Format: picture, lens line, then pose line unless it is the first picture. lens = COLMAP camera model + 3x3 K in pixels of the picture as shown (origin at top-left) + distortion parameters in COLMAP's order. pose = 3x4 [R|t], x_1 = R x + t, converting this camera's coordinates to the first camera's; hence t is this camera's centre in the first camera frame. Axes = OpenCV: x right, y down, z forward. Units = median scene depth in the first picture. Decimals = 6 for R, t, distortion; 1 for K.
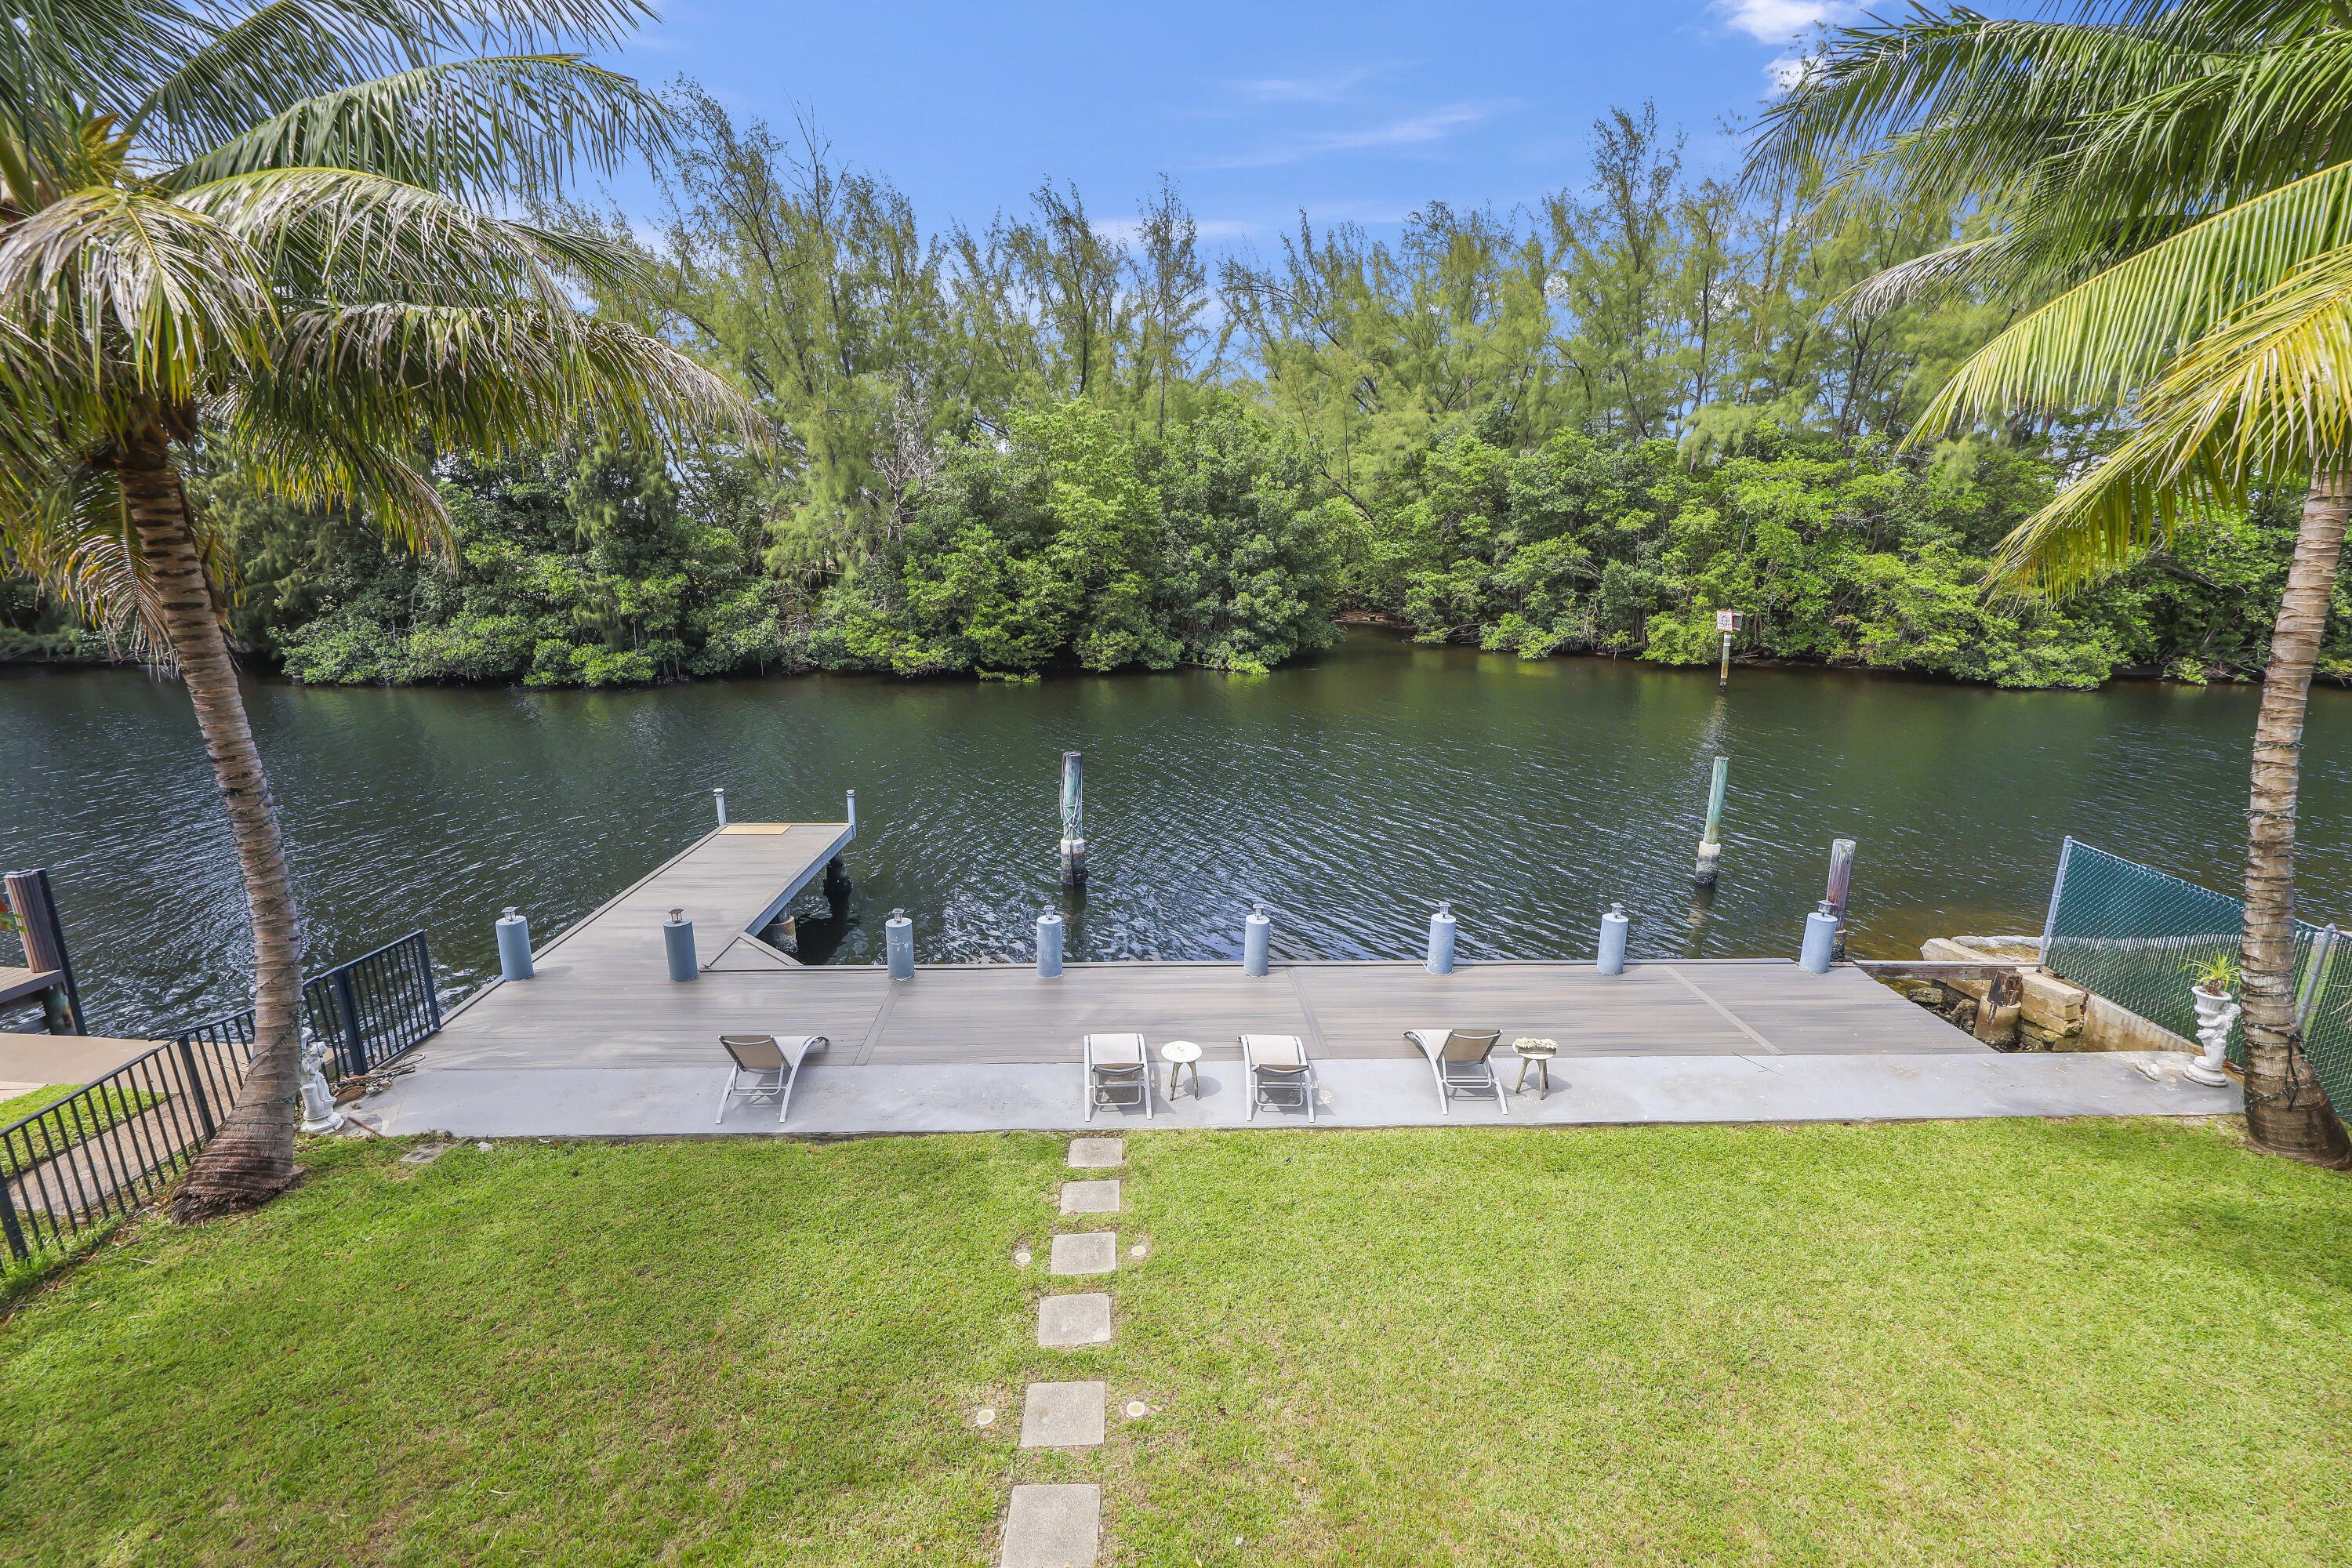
lens RADIAL K [[992.7, 0, 1166.5], [0, 992.7, 785.6], [0, 0, 1]] dist [0.004340, -0.001747]
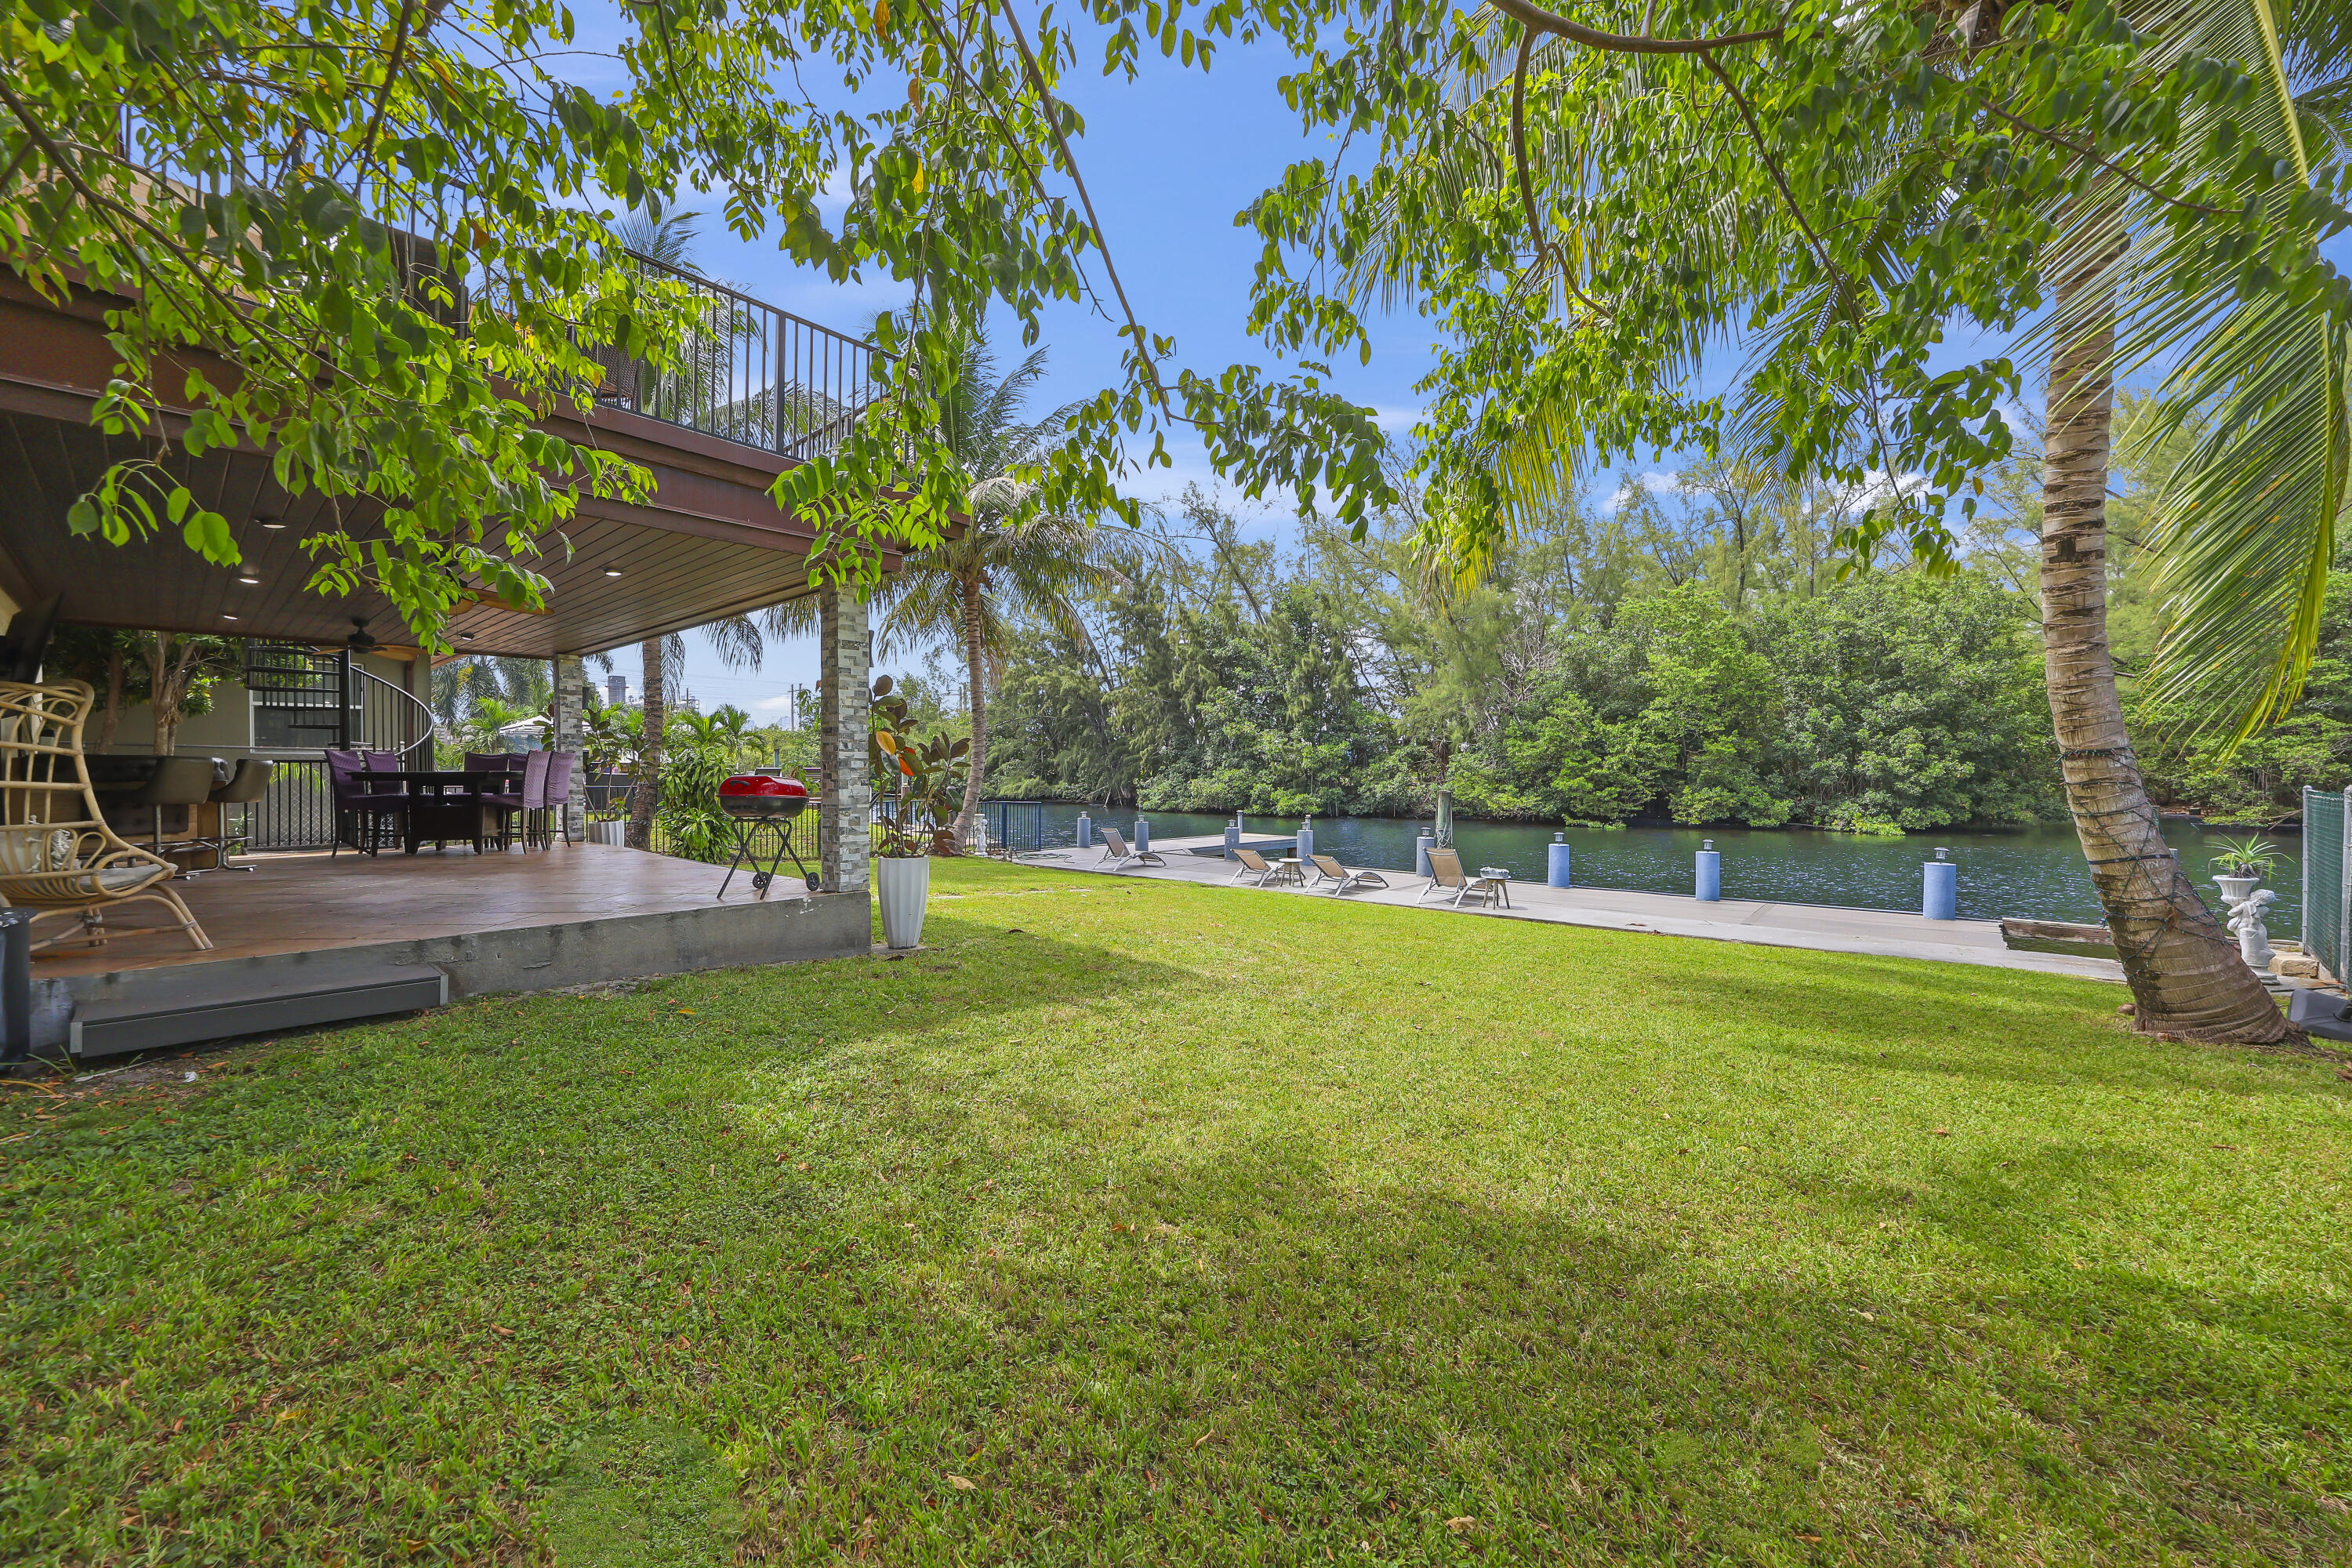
lens RADIAL K [[904.5, 0, 1167.0], [0, 904.5, 779.5], [0, 0, 1]] dist [0.000500, 0.000422]
pose [[0.727699, 0.000444, -0.685897, 0.181358], [-0.157703, 0.973317, -0.166684, 0.082395], [0.667521, 0.229464, 0.708352, -0.054291]]
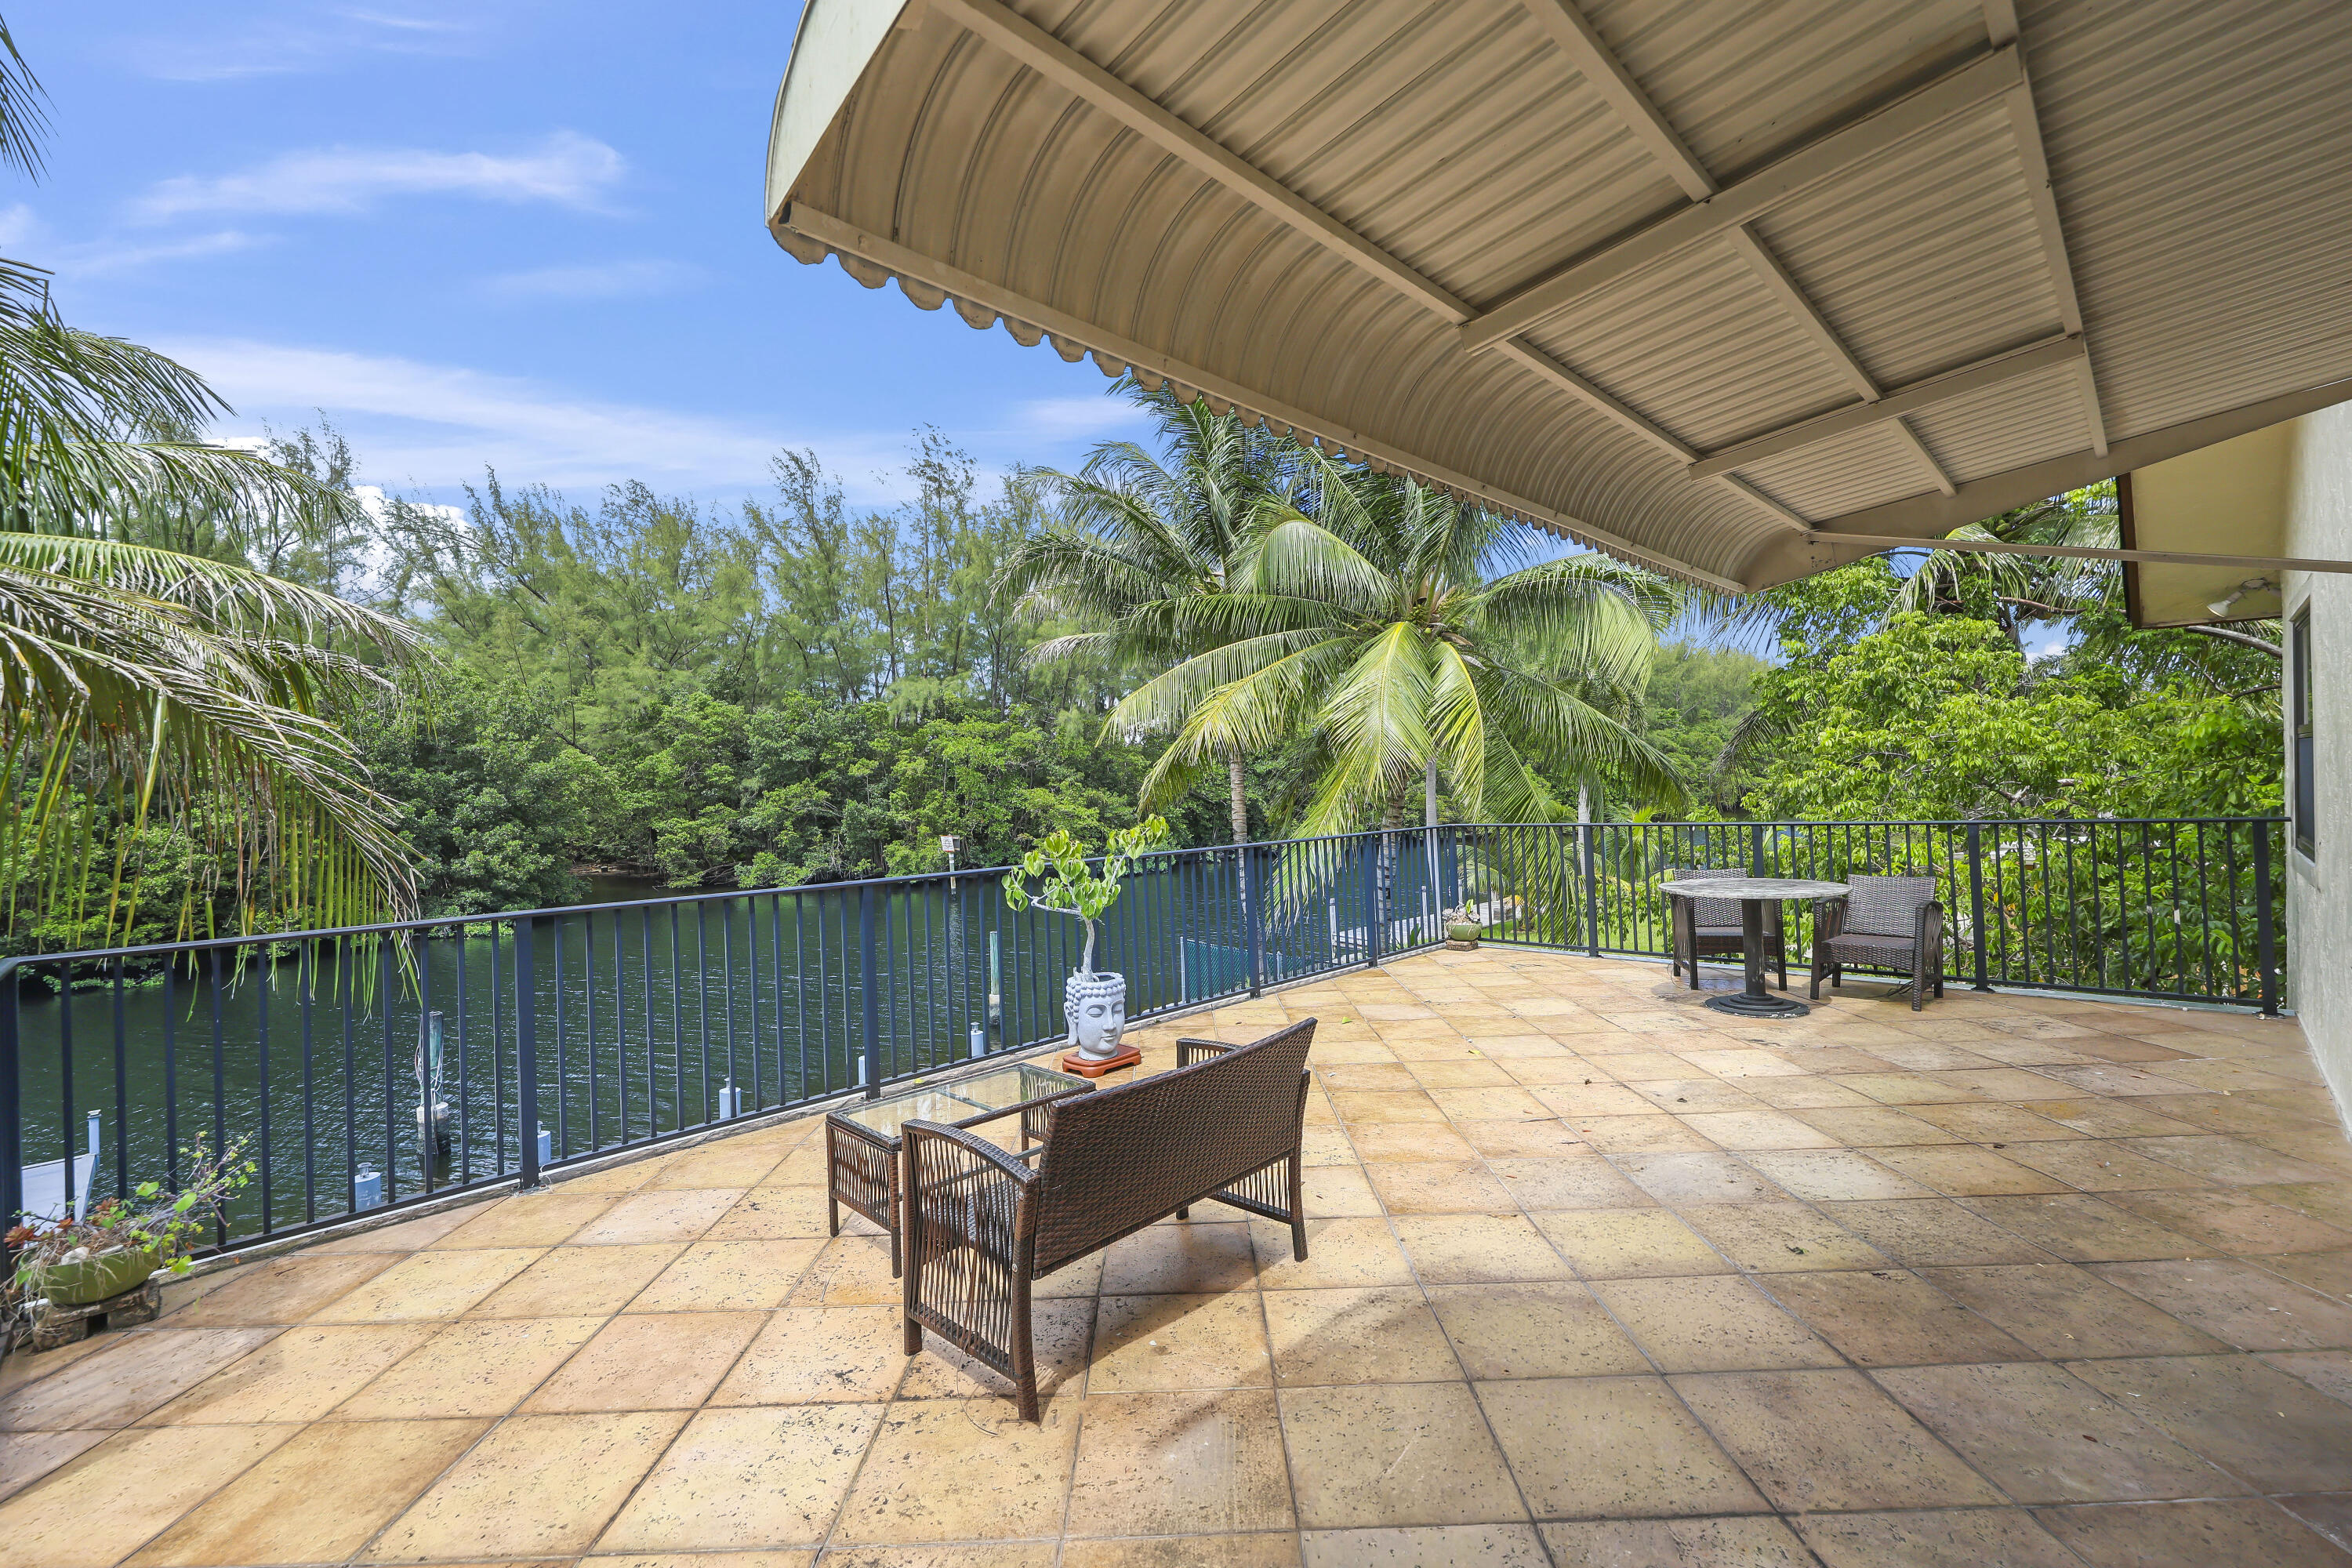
lens RADIAL K [[992.7, 0, 1170.3], [0, 992.7, 783.5], [0, 0, 1]] dist [0.004340, -0.001747]
pose [[0.723916, -0.026888, 0.689364, -0.088822], [0.191211, 0.967913, -0.163042, 0.017792], [-0.662861, 0.249842, 0.705829, -0.085127]]
